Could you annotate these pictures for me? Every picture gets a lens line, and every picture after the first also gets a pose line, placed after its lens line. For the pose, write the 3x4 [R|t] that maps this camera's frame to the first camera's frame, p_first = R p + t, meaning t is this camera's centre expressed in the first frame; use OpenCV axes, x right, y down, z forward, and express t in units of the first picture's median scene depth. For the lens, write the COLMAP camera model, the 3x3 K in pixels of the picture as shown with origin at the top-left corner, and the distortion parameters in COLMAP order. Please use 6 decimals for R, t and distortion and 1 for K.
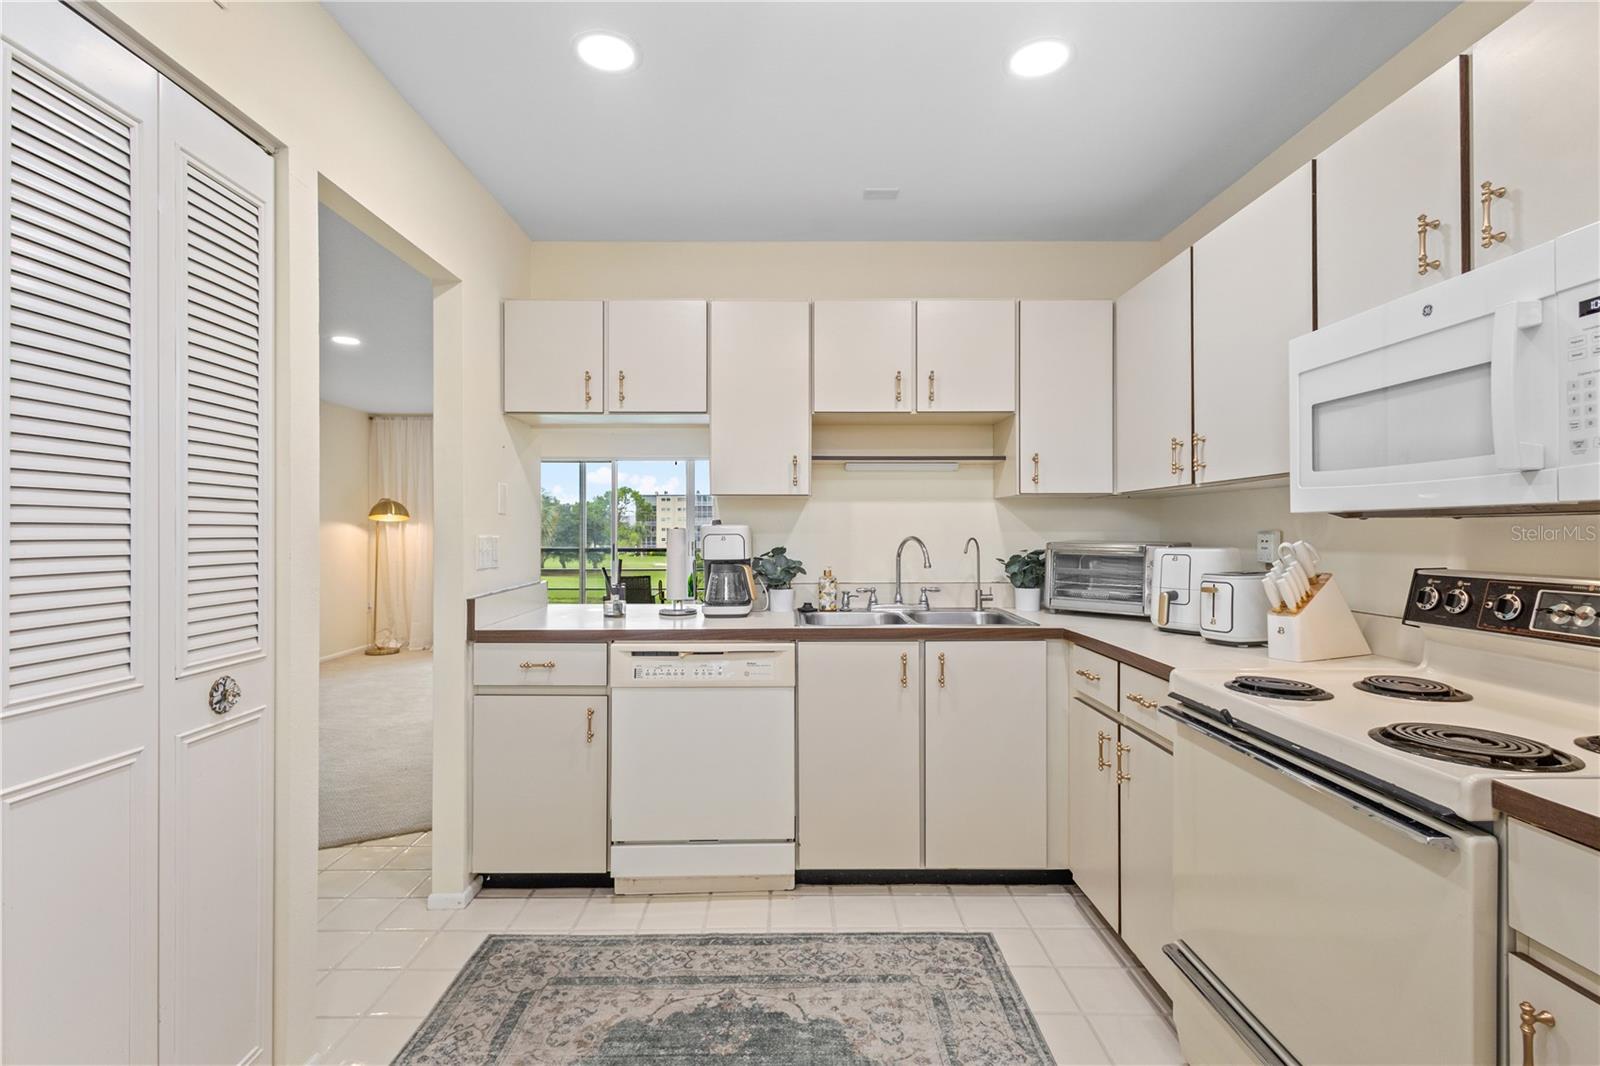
lens RADIAL K [[749.0, 0, 805.0], [0, 749.0, 532.4], [0, 0, 1]] dist [0.011738, -0.001243]
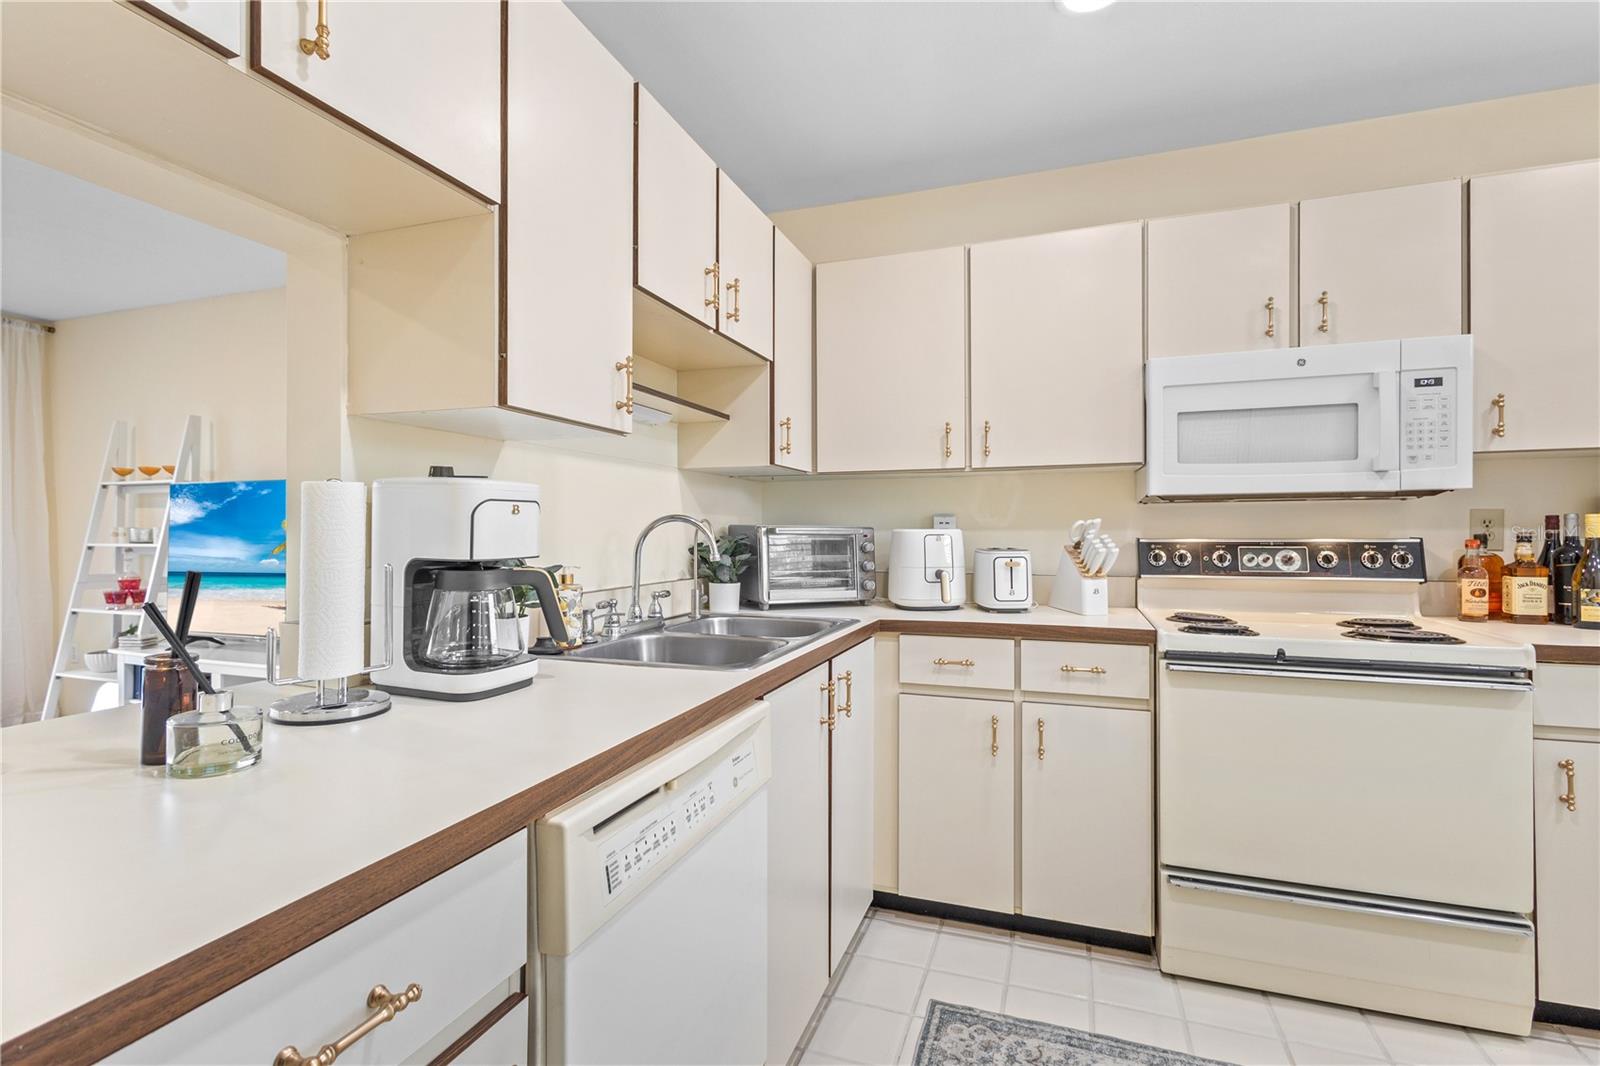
lens RADIAL K [[749.0, 0, 805.0], [0, 749.0, 532.4], [0, 0, 1]] dist [0.011738, -0.001243]
pose [[0.342068, 0.000210, 0.939675, -0.795842], [0.004329, 0.999989, -0.001800, 0.039834], [-0.939665, 0.004683, 0.342063, 1.198294]]
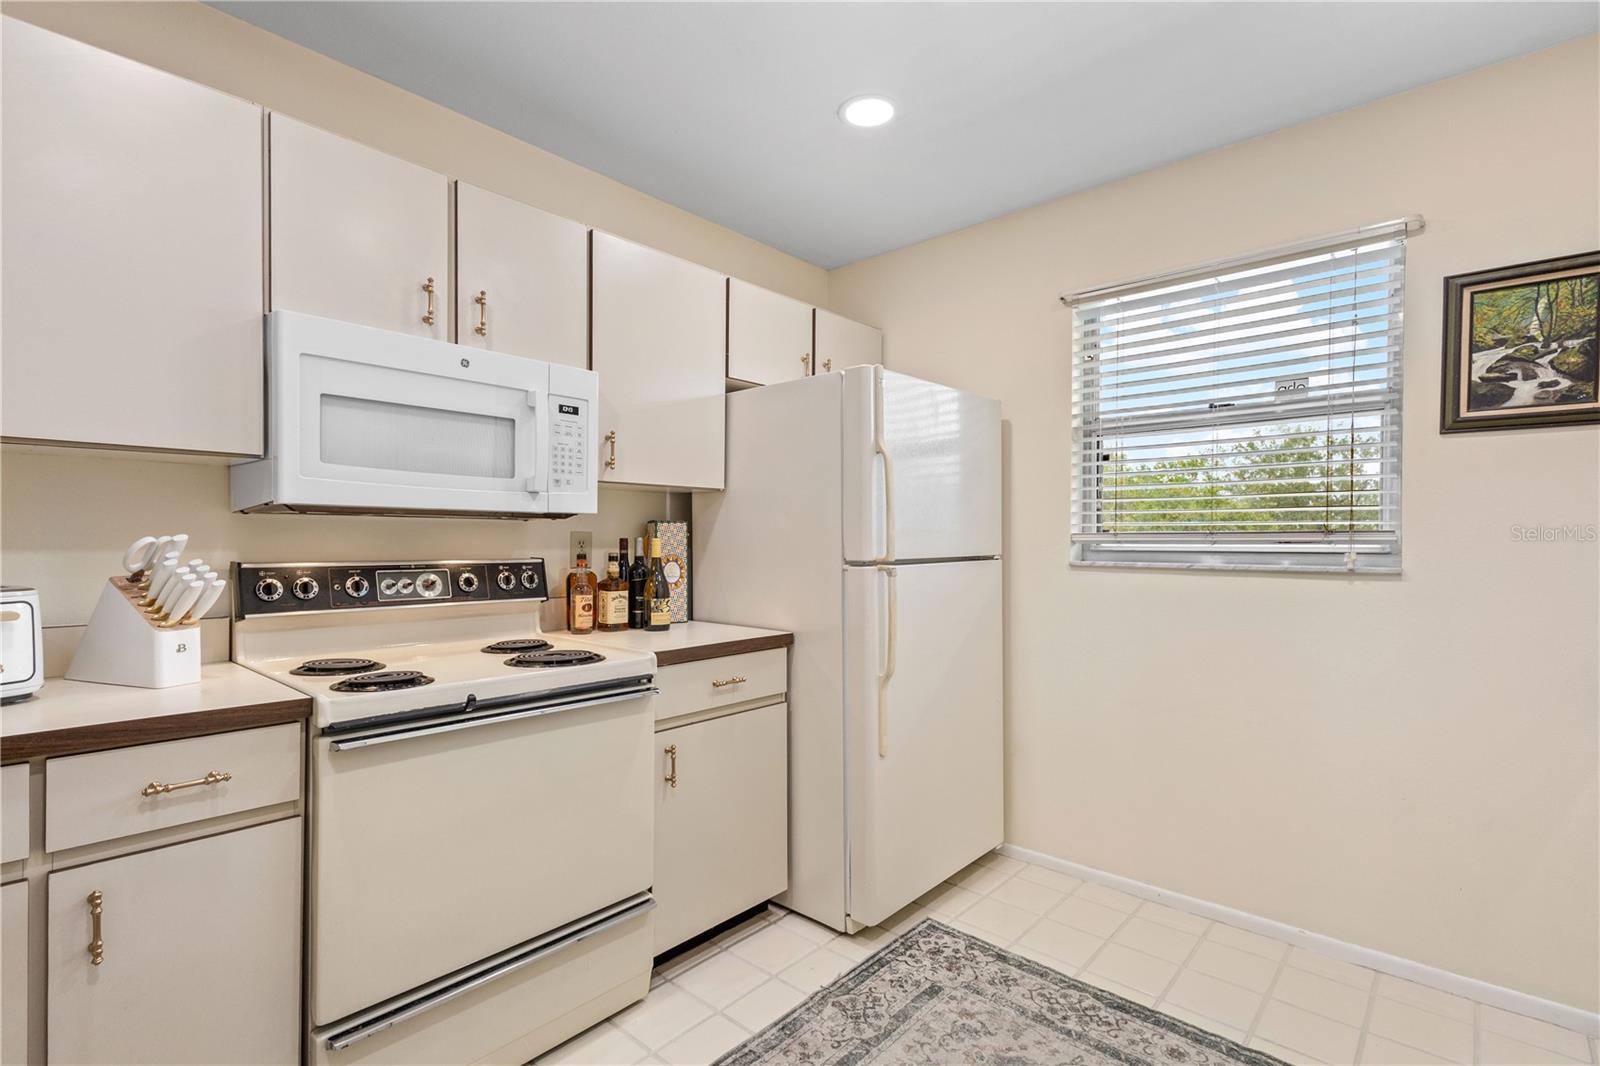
lens RADIAL K [[748.0, 0, 801.6], [0, 748.0, 546.7], [0, 0, 1]] dist [0.008404, -0.001275]
pose [[-0.739436, -0.005168, 0.673207, -0.441189], [-0.001834, 0.999982, 0.005662, 0.021438], [-0.673225, 0.002952, -0.739432, 1.335883]]
